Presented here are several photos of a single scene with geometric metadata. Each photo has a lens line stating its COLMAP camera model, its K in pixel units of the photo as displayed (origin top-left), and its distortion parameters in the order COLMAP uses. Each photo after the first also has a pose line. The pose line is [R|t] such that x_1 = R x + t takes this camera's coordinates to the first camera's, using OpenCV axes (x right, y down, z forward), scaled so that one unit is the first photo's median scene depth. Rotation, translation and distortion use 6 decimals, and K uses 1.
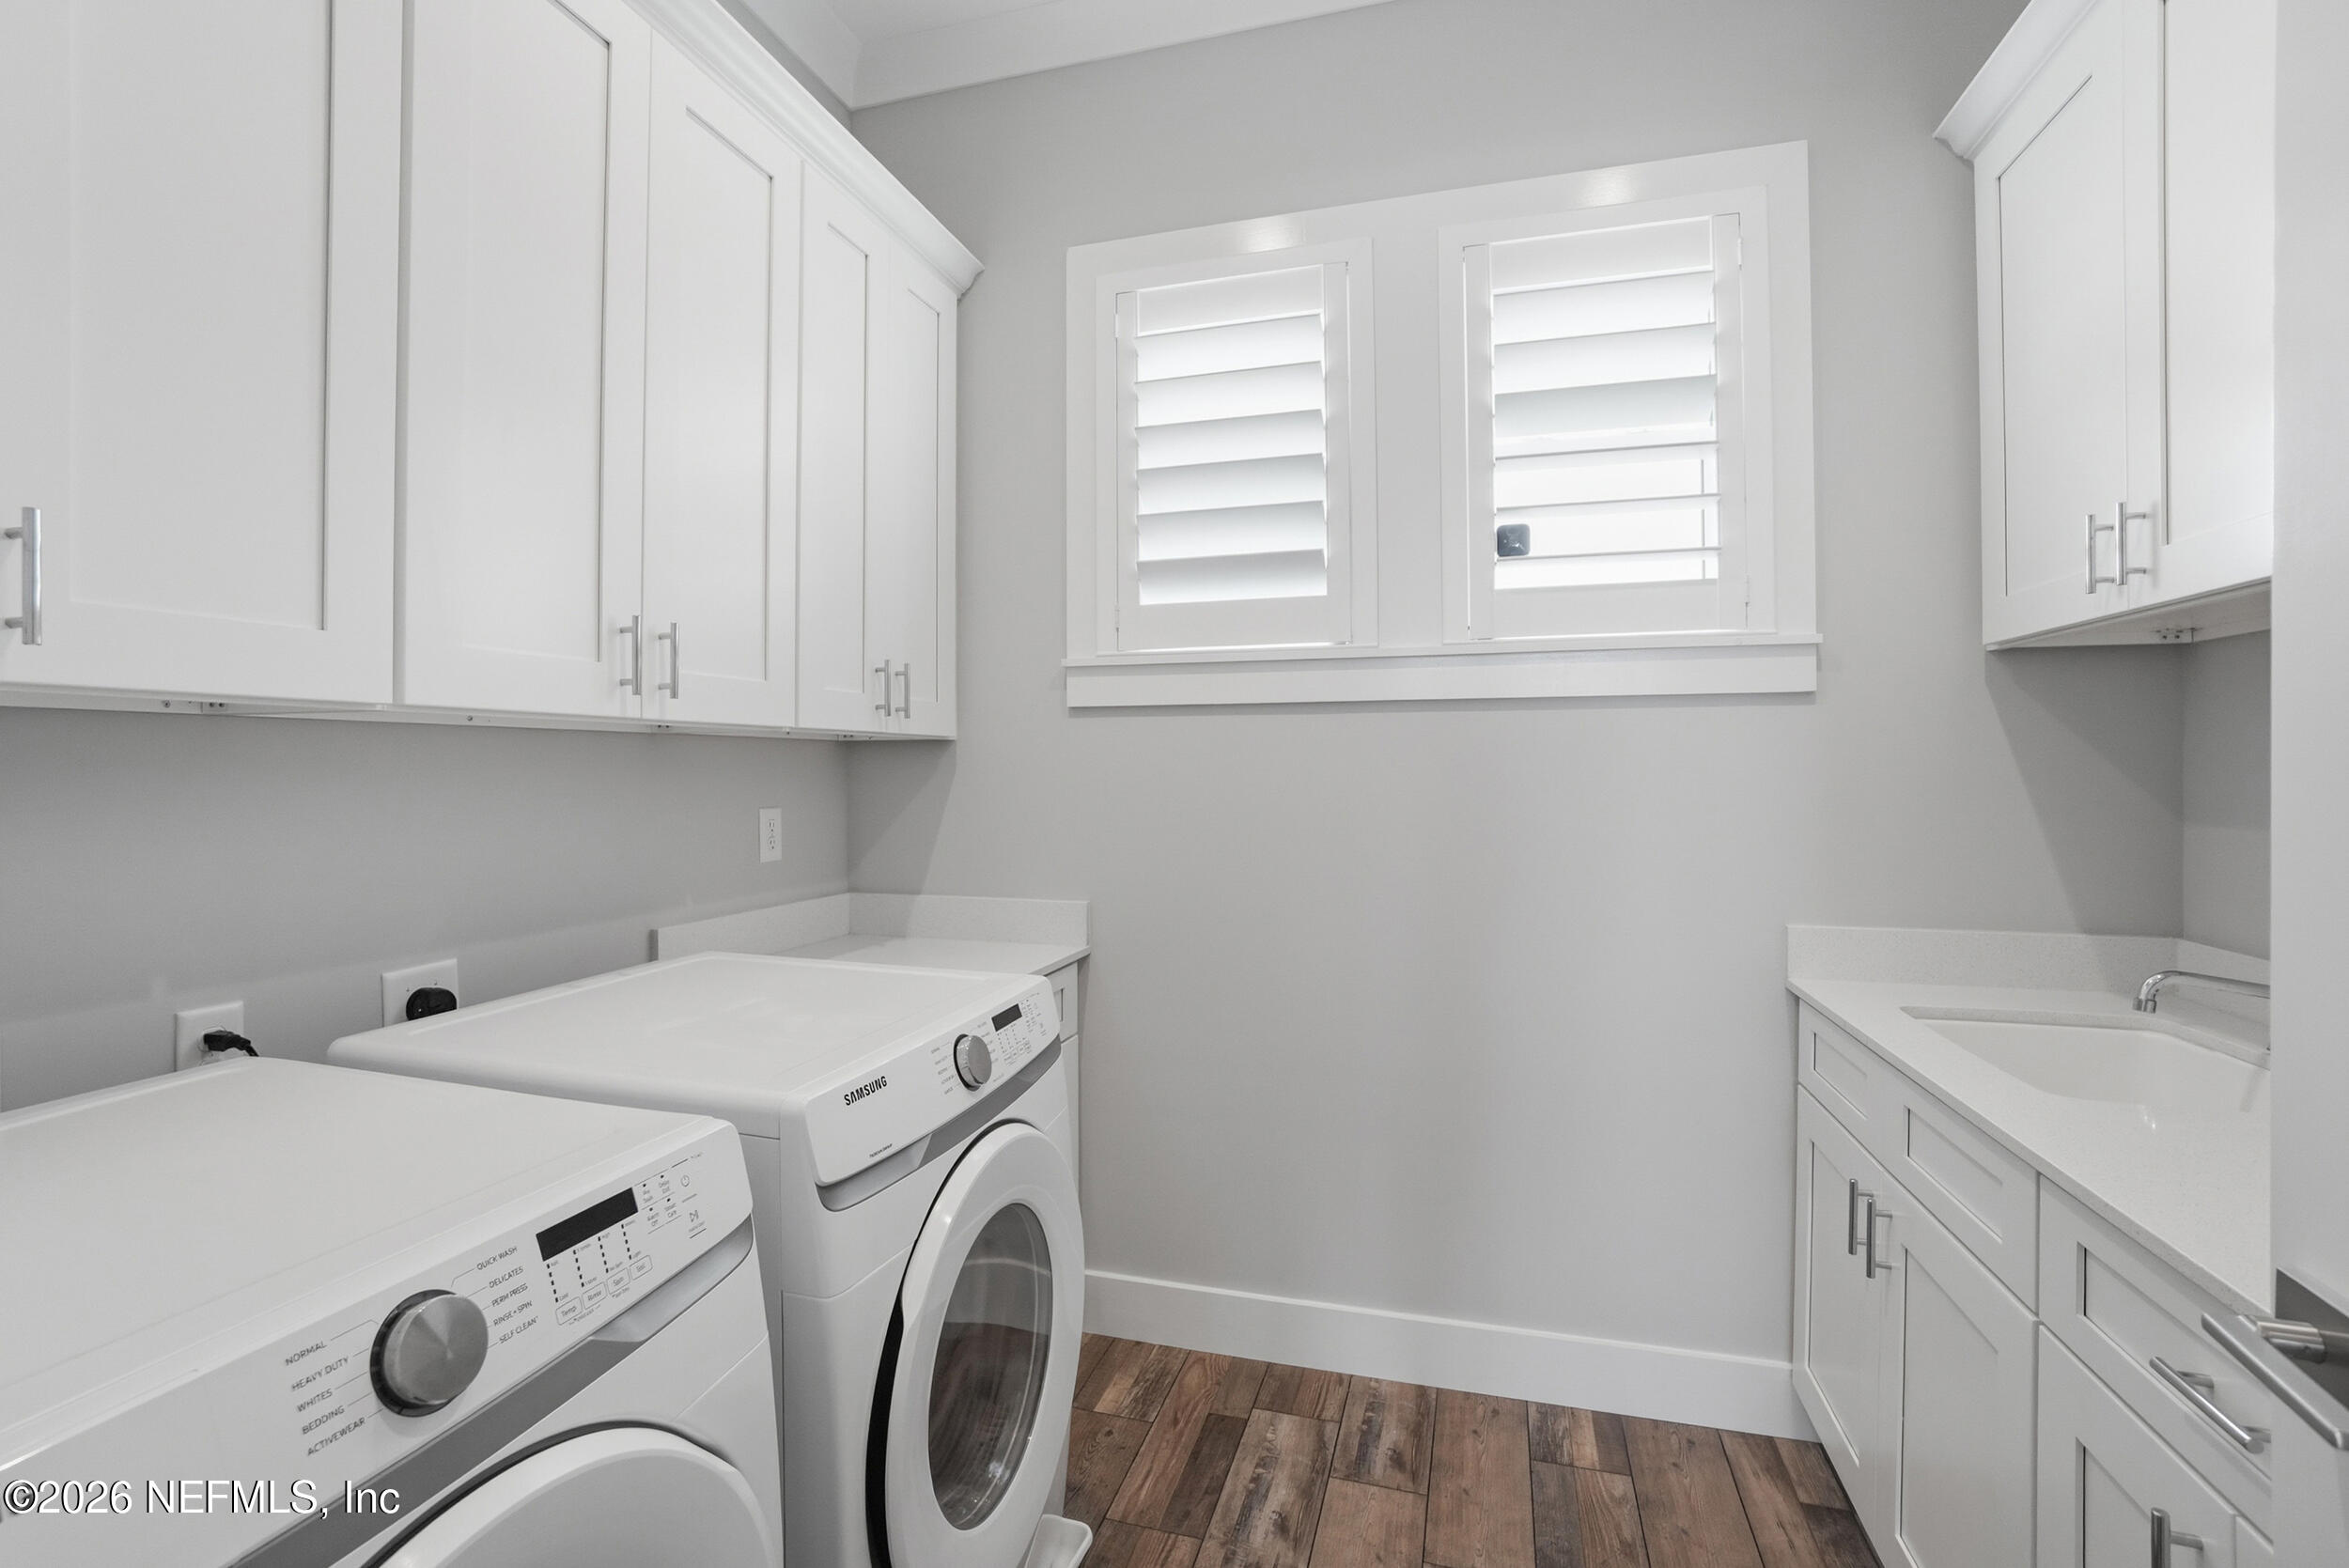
lens RADIAL K [[986.5, 0, 1170.4], [0, 986.5, 773.5], [0, 0, 1]] dist [-0.030663, -0.000235]
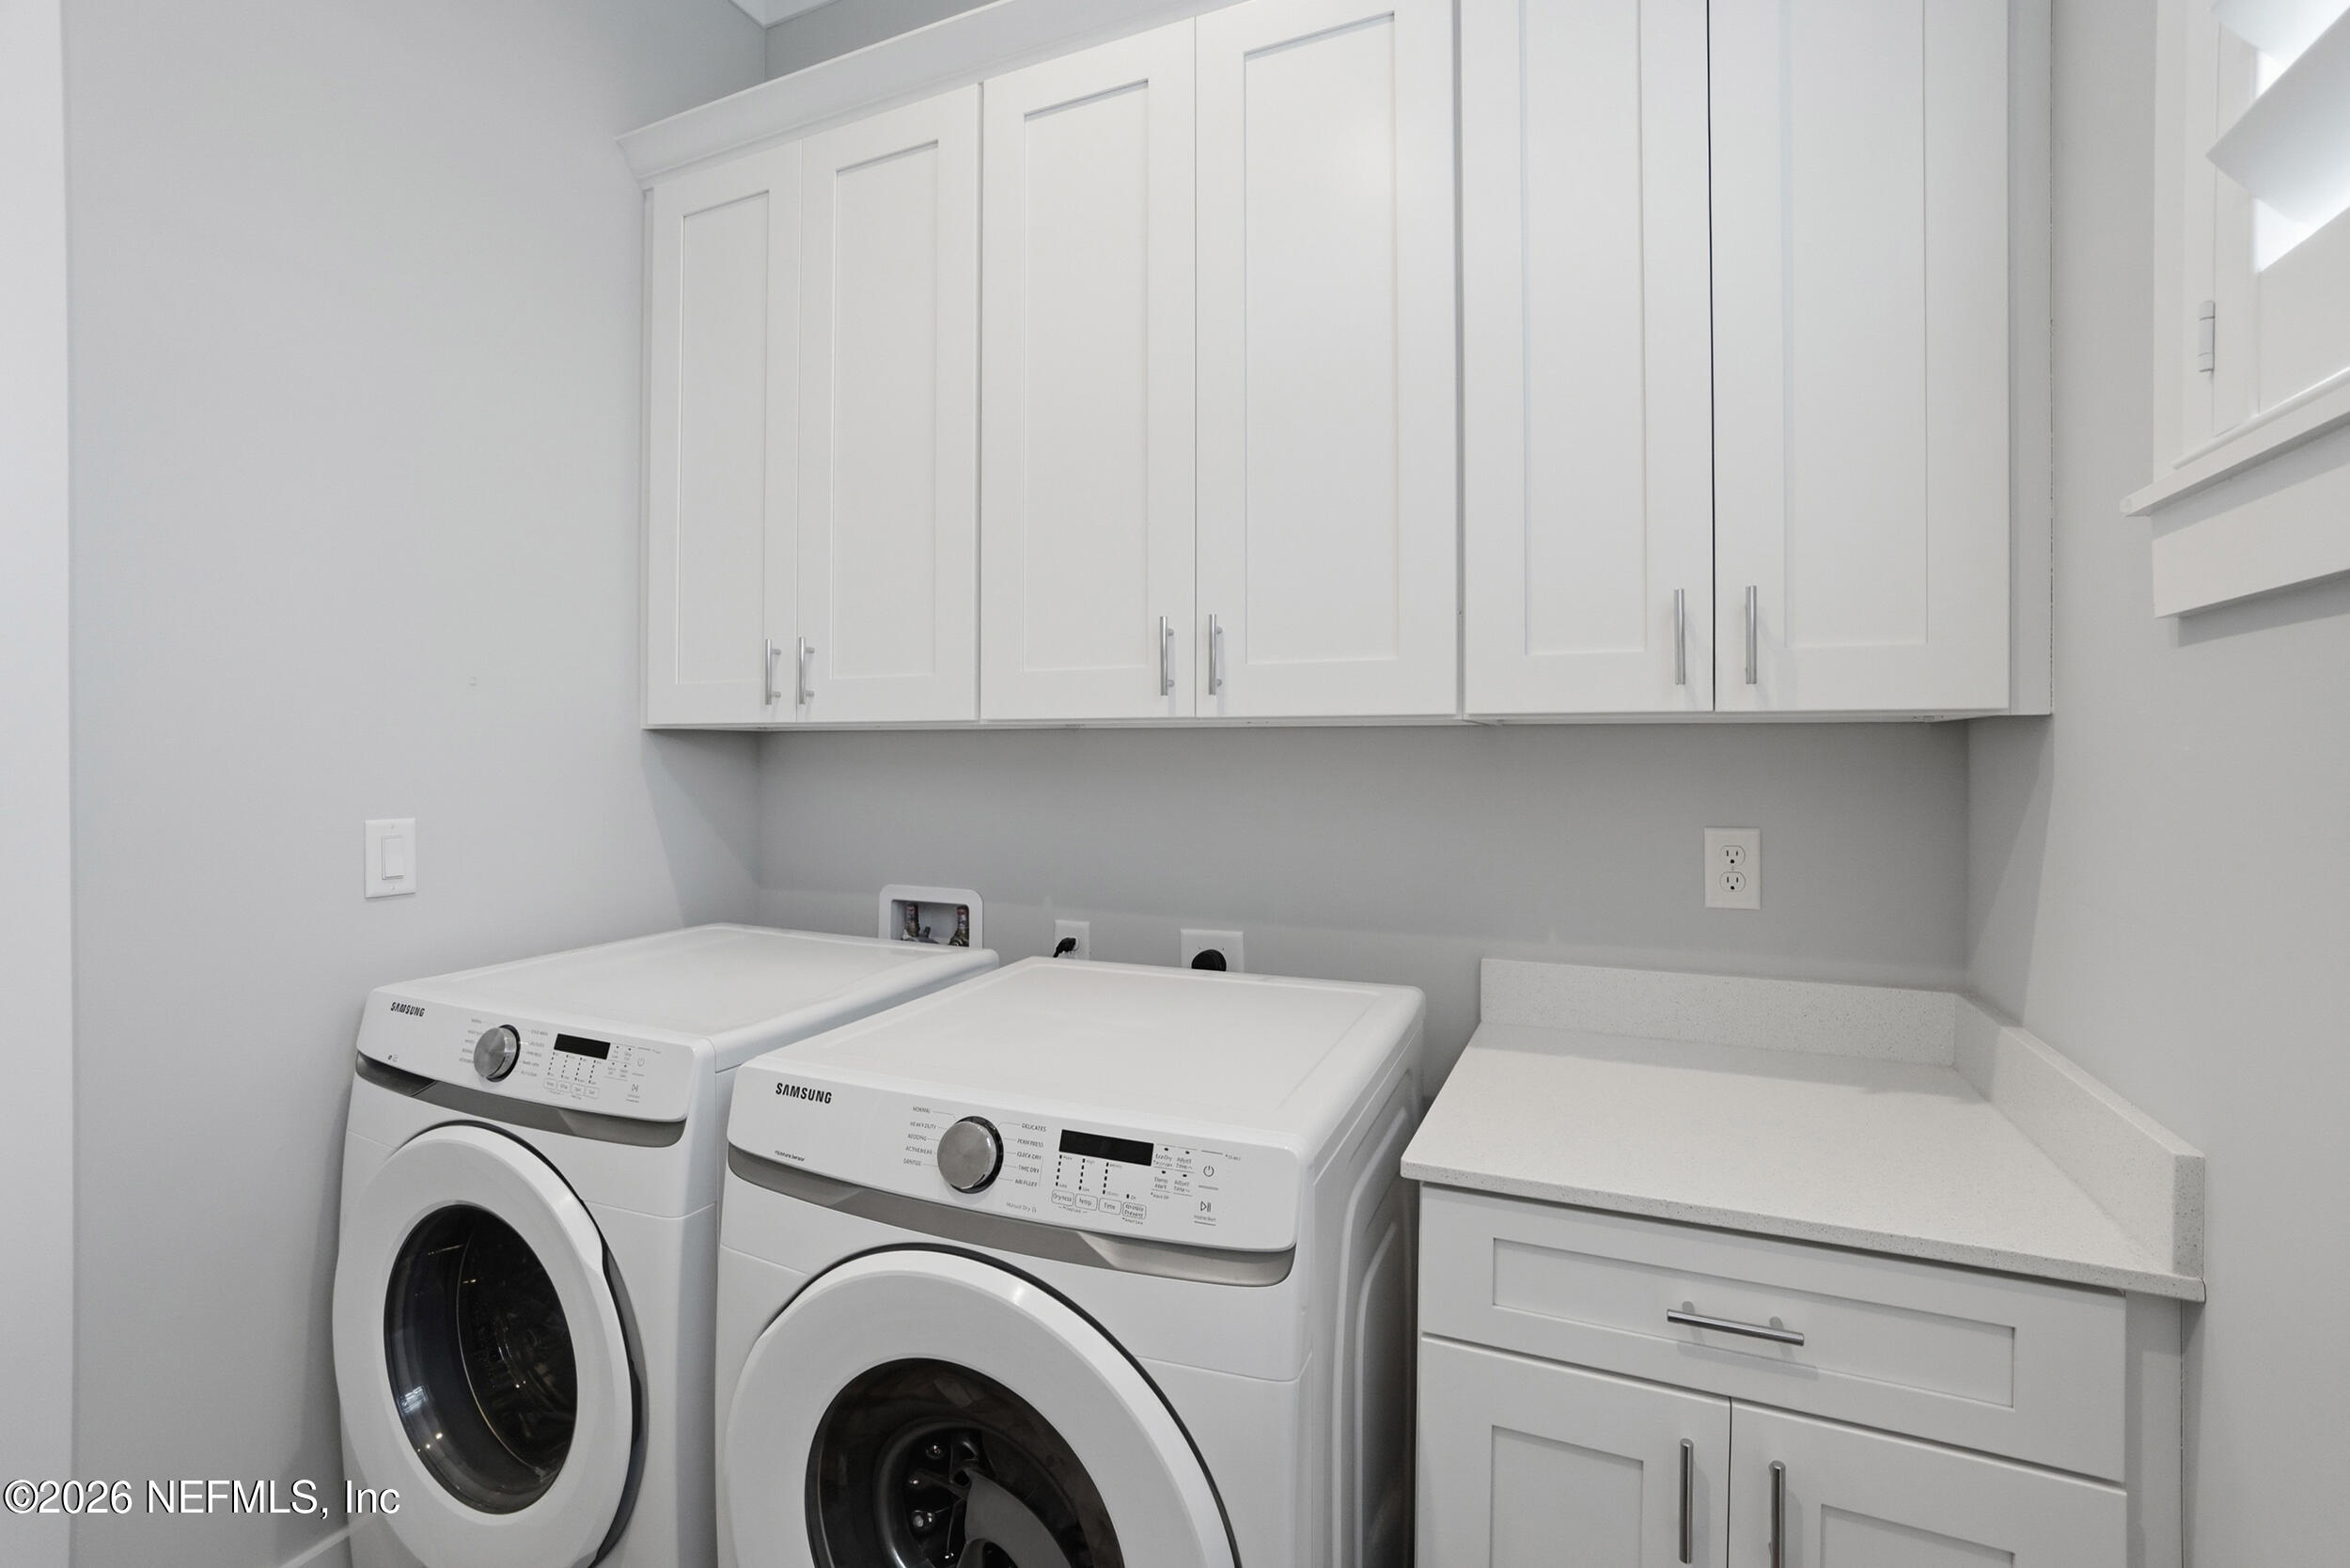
lens RADIAL K [[987.0, 0, 1184.7], [0, 987.0, 772.9], [0, 0, 1]] dist [-0.030663, -0.000235]
pose [[-0.092055, -0.000102, -0.995754, 0.462206], [-0.010468, 0.999945, 0.000865, 0.001015], [0.995699, 0.010503, -0.092051, 1.087931]]
